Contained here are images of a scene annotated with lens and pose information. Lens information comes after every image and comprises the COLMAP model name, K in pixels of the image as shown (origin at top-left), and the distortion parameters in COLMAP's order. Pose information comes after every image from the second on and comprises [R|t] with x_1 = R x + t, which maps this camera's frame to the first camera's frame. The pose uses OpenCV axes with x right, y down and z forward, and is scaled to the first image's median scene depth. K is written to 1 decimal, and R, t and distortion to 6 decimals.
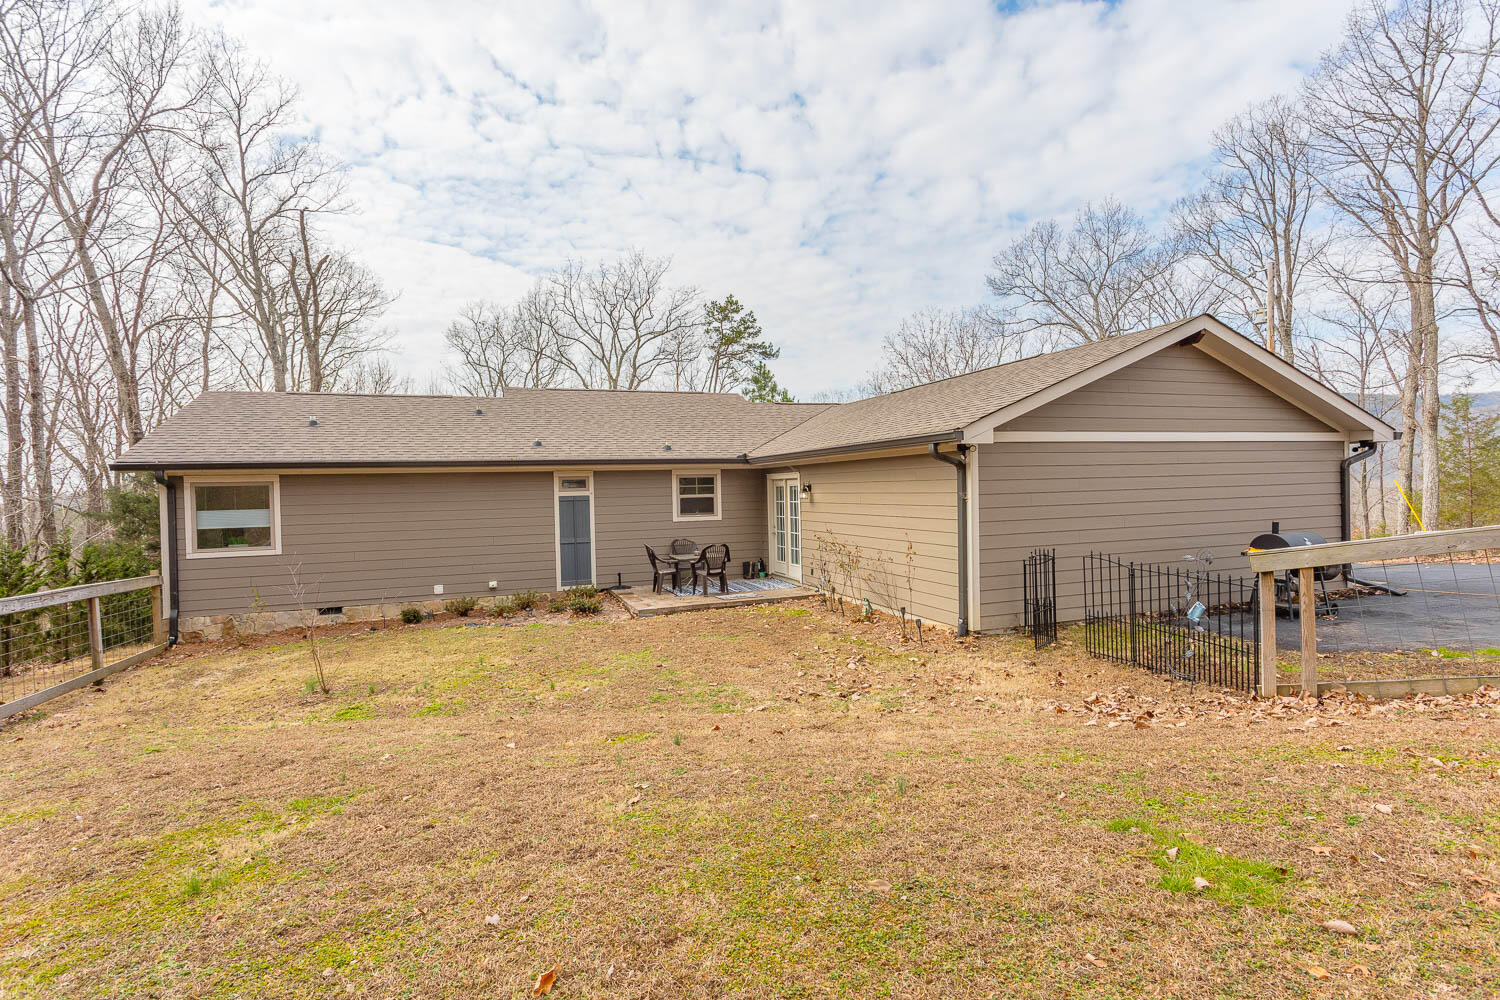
lens RADIAL K [[705.6, 0, 745.1], [0, 705.6, 493.2], [0, 0, 1]] dist [0.005556, 0.000033]
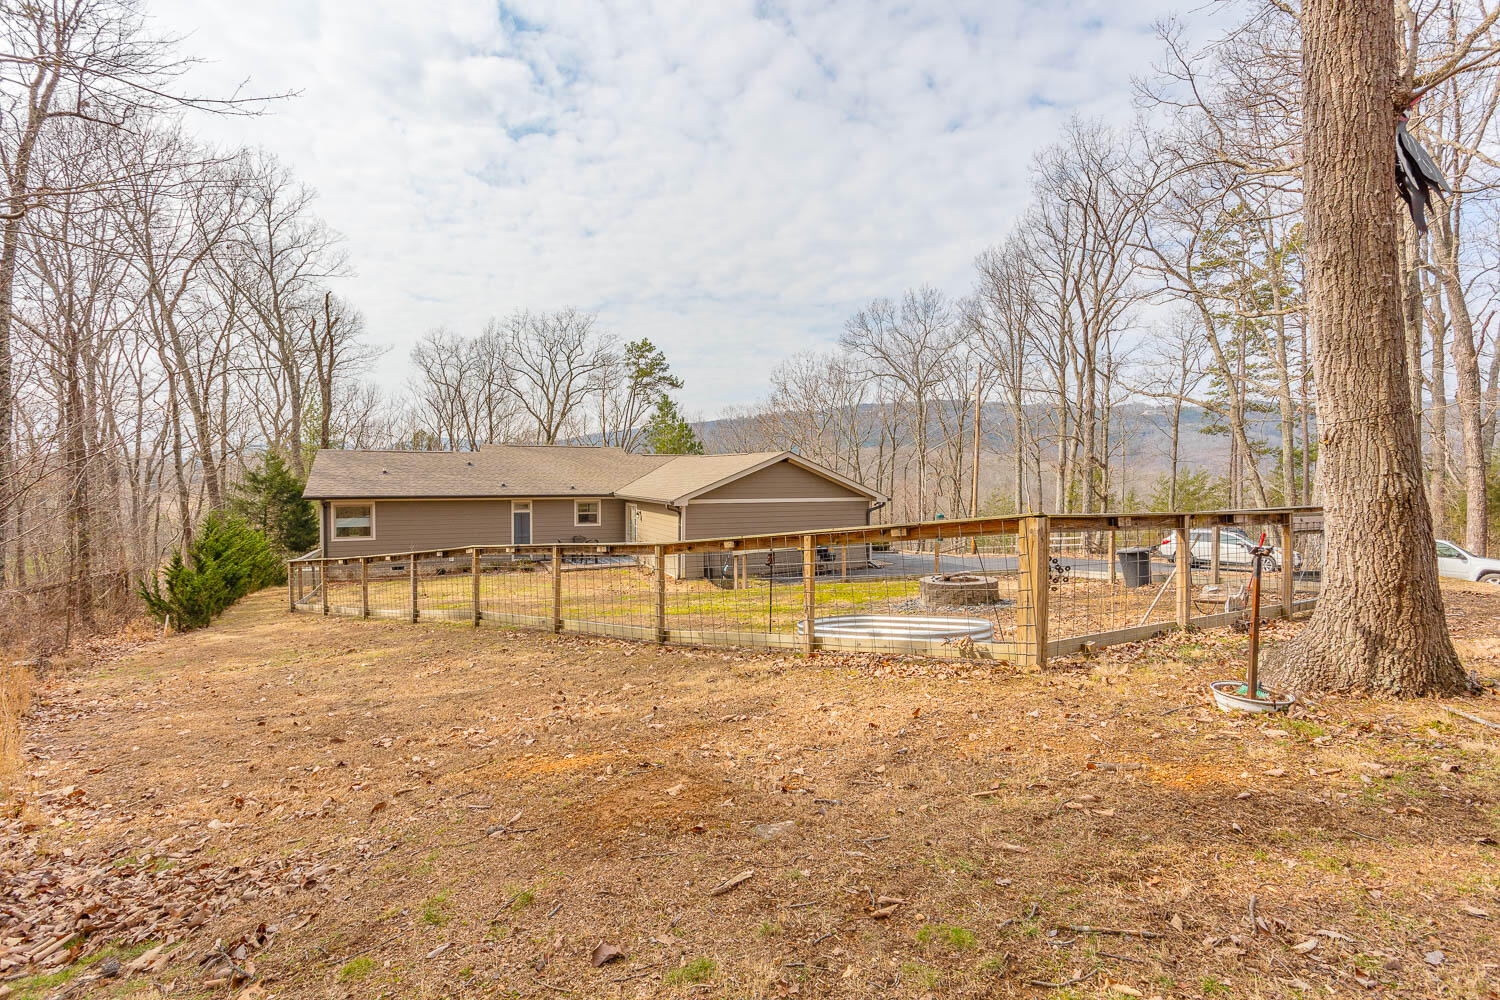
lens RADIAL K [[705.6, 0, 745.7], [0, 705.6, 494.3], [0, 0, 1]] dist [0.005556, 0.000033]
pose [[0.996388, 0.026248, 0.080760, 0.202319], [-0.028167, 0.999345, 0.022716, -0.102597], [-0.080111, -0.024909, 0.996475, -0.933354]]
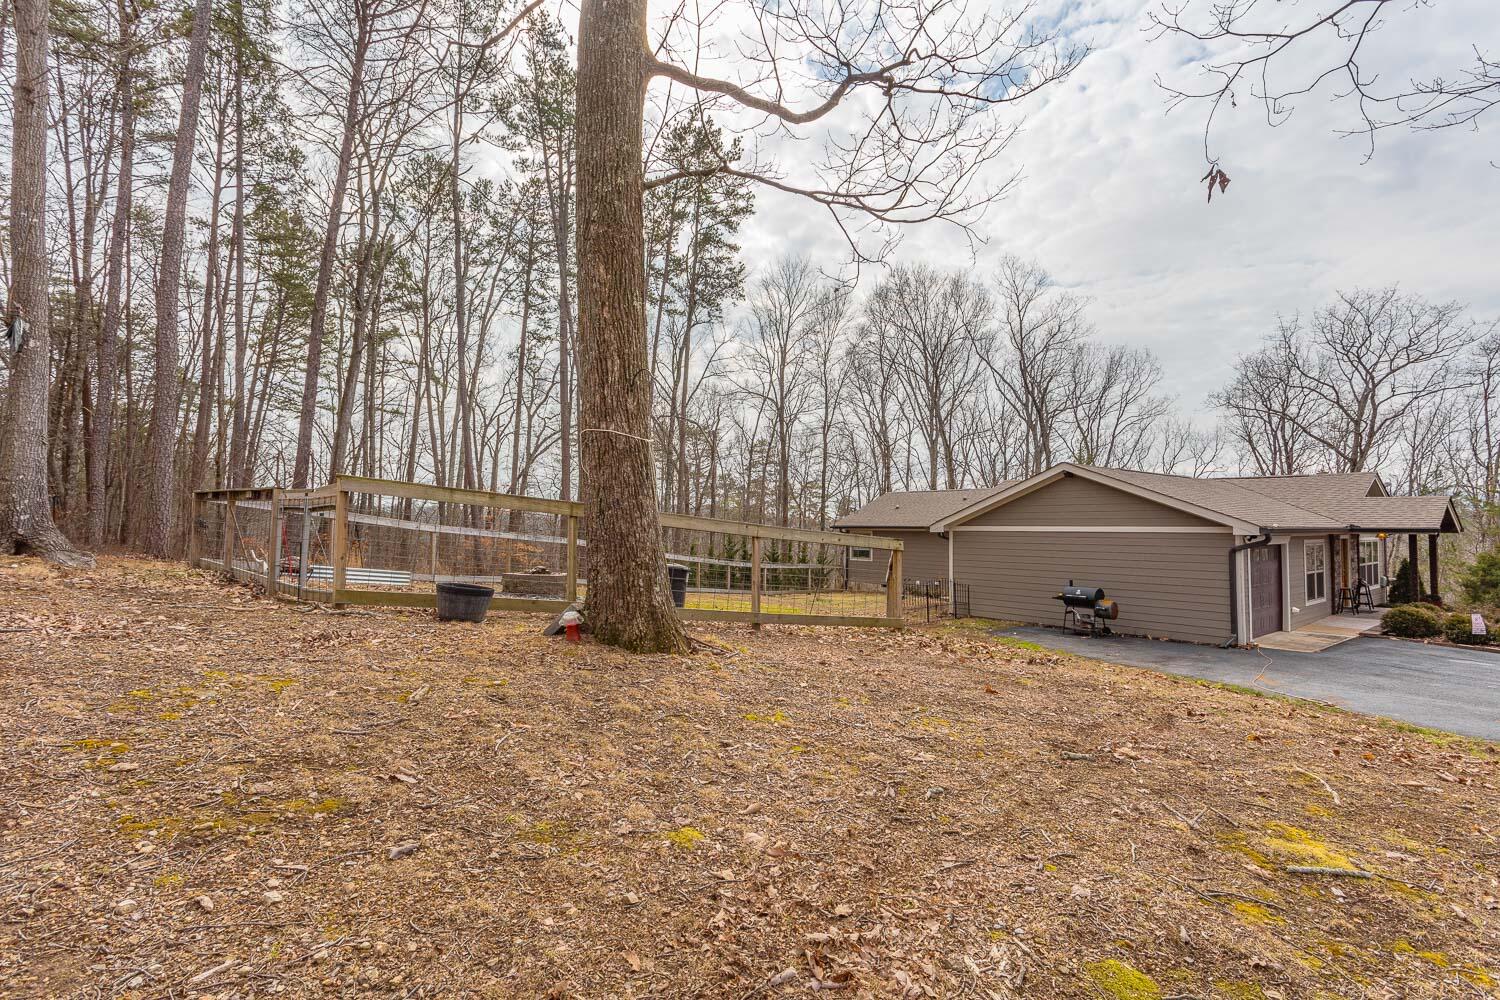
lens RADIAL K [[710.3, 0, 751.0], [0, 710.3, 496.9], [0, 0, 1]] dist [0.002050, 0.000432]
pose [[0.322283, -0.014450, -0.946533, 1.377805], [-0.017712, 0.999616, -0.021291, -0.072881], [0.946478, 0.023626, 0.321903, -0.213970]]
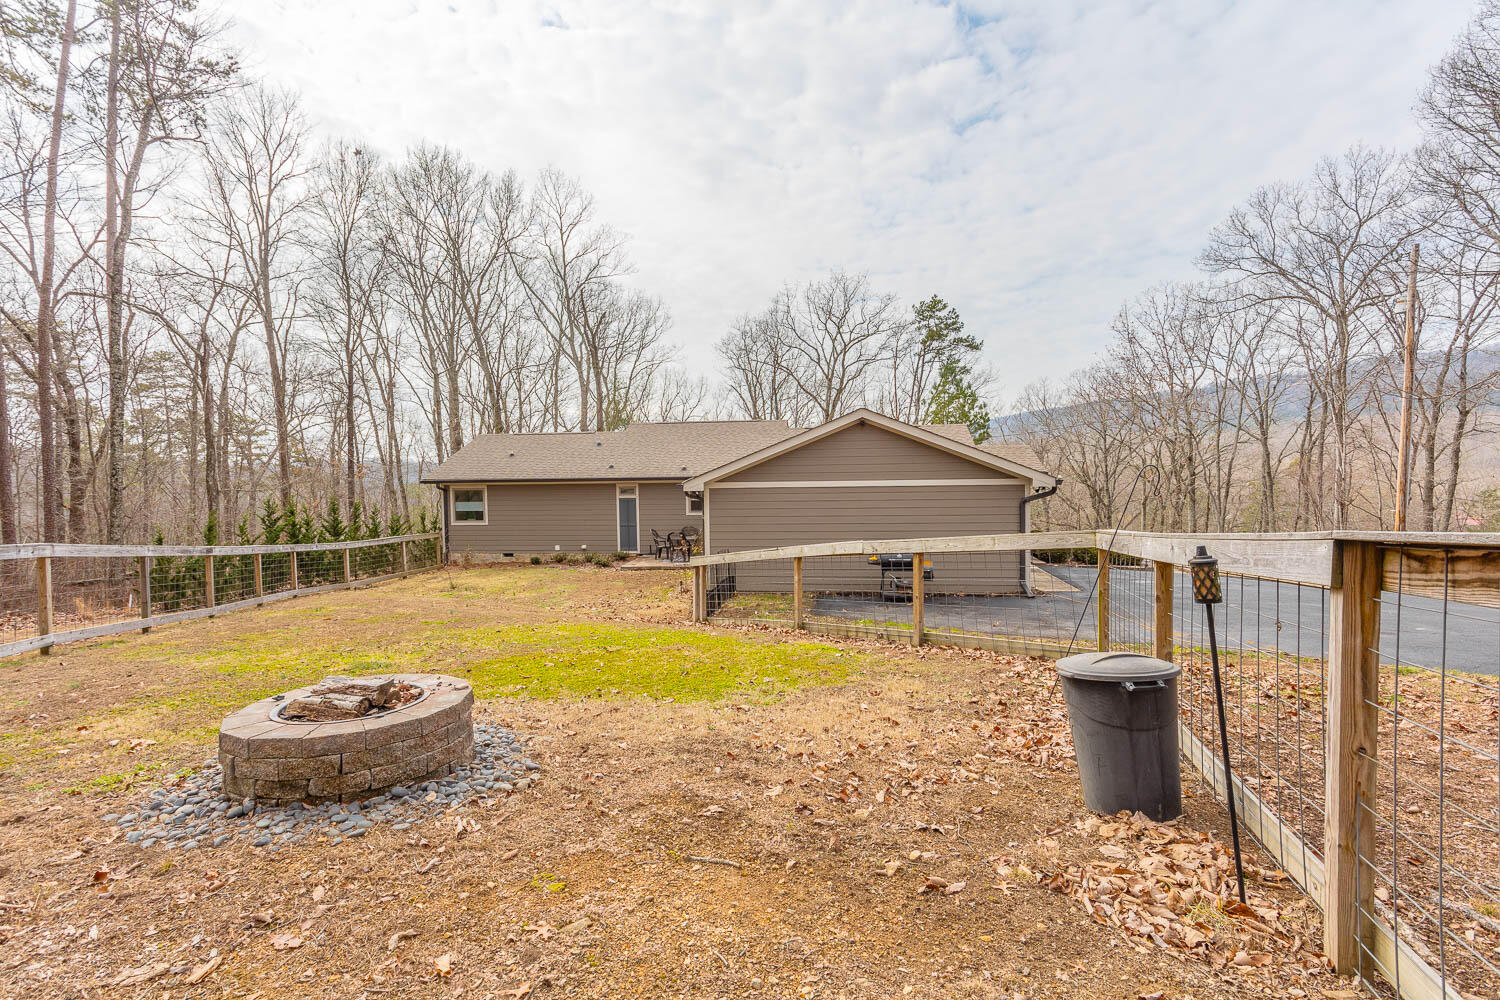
lens RADIAL K [[705.6, 0, 758.8], [0, 705.6, 496.7], [0, 0, 1]] dist [0.005556, 0.000033]
pose [[0.890134, 0.033716, -0.454450, 0.768103], [-0.008140, 0.998276, 0.058119, -0.095442], [0.455626, -0.048035, 0.888874, -0.346818]]
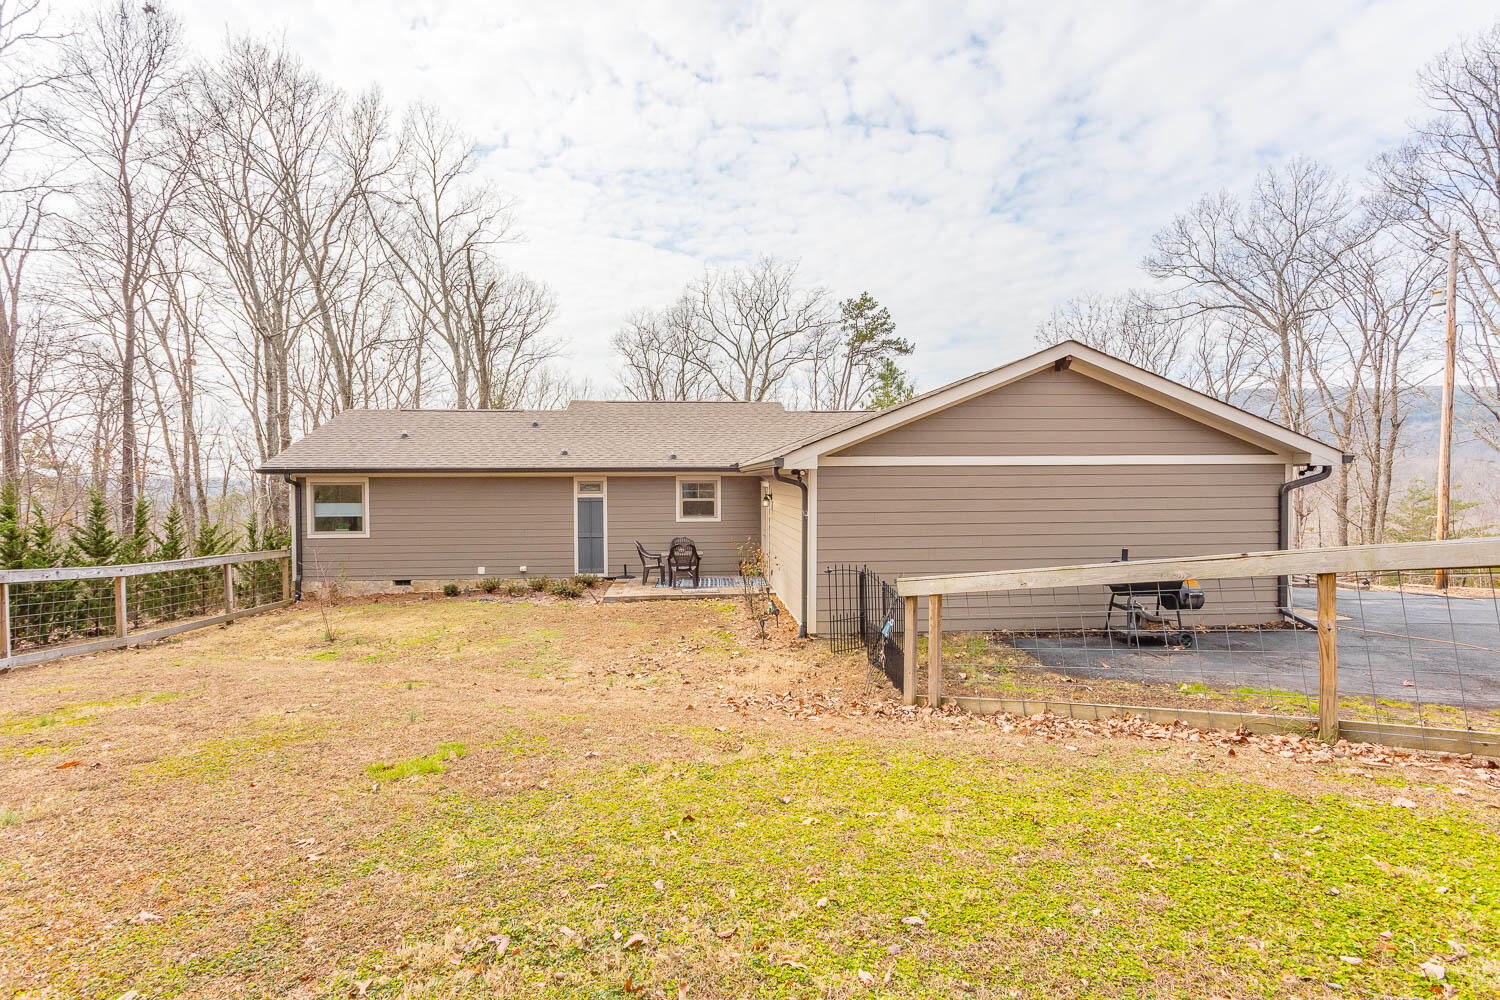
lens RADIAL K [[705.6, 0, 753.4], [0, 705.6, 500.3], [0, 0, 1]] dist [0.005556, 0.000033]
pose [[0.963978, 0.026303, -0.264679, 0.317540], [-0.019405, 0.999401, 0.028643, -0.029217], [0.265274, -0.022475, 0.963911, -0.066180]]
